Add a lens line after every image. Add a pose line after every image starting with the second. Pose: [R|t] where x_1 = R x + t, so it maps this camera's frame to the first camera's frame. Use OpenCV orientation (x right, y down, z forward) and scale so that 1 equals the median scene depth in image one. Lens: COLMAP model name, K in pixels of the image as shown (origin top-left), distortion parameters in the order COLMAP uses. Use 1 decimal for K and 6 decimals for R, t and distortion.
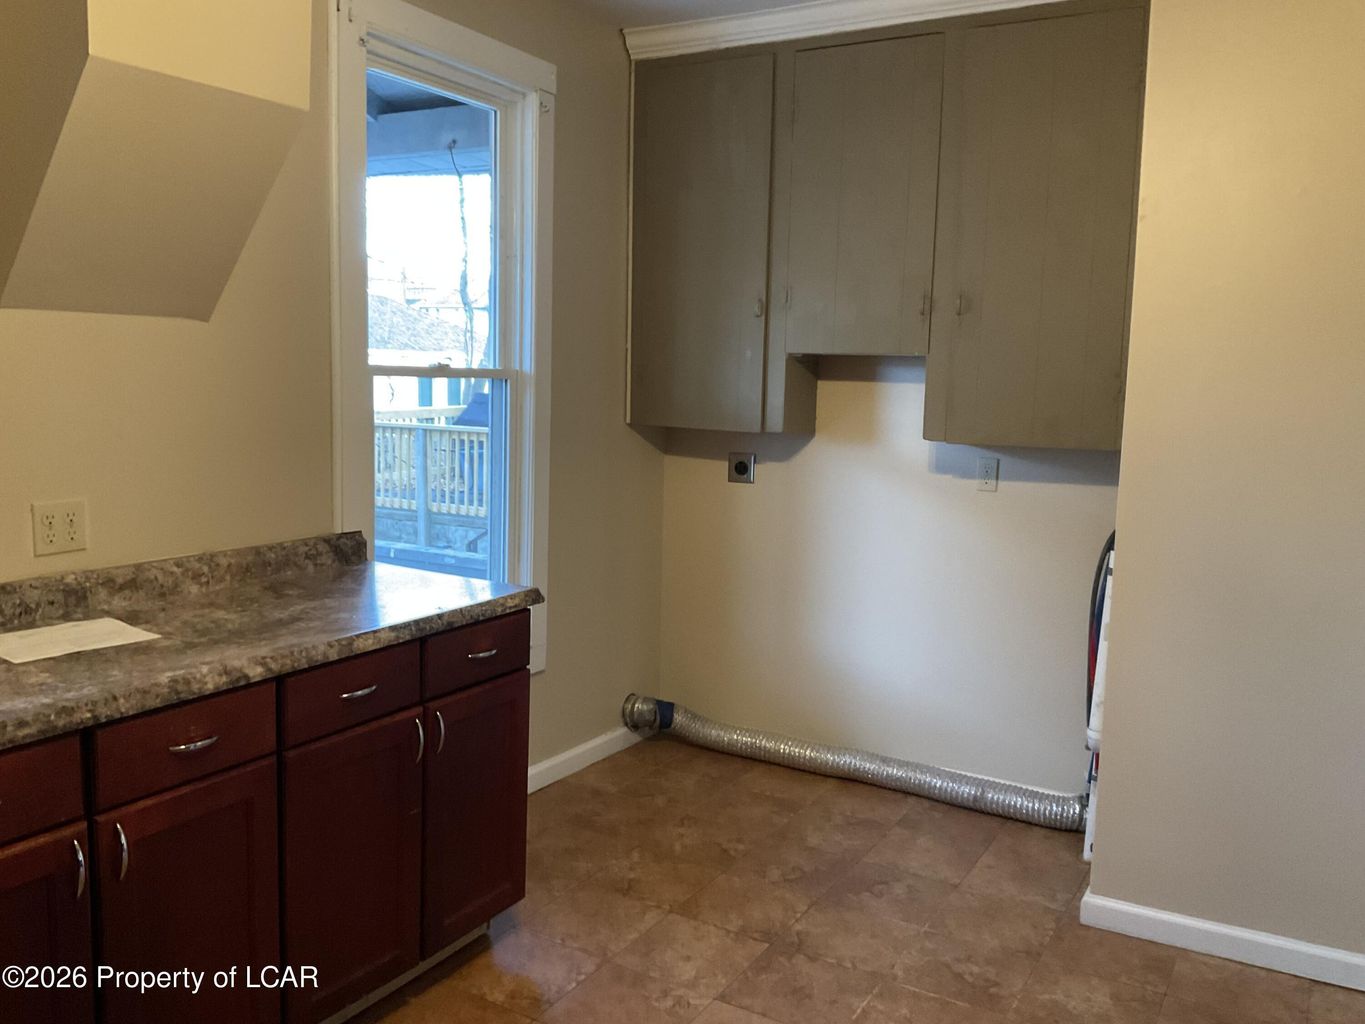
lens RADIAL K [[1134.8, 0, 682.5], [0, 1134.8, 512.0], [0, 0, 1]] dist [0.118089, -0.242914]
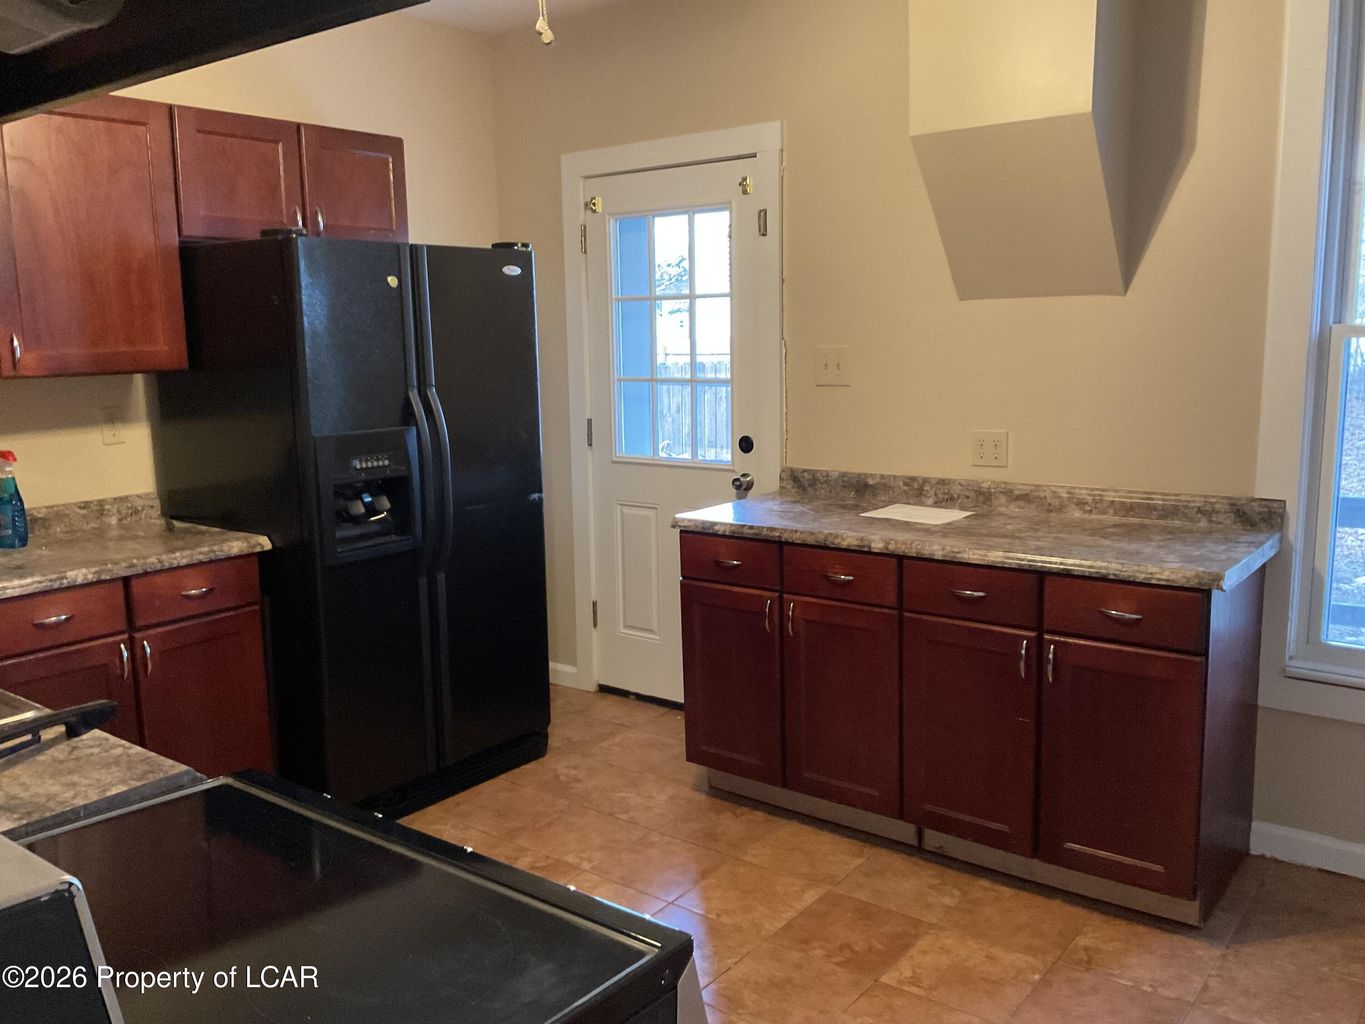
lens RADIAL K [[1134.8, 0, 682.5], [0, 1134.8, 512.0], [0, 0, 1]] dist [0.118089, -0.242914]
pose [[-0.146846, 0.131384, -0.980395, 0.919784], [-0.104667, 0.983512, 0.147479, -0.078581], [0.983606, 0.124271, -0.130673, 0.786816]]
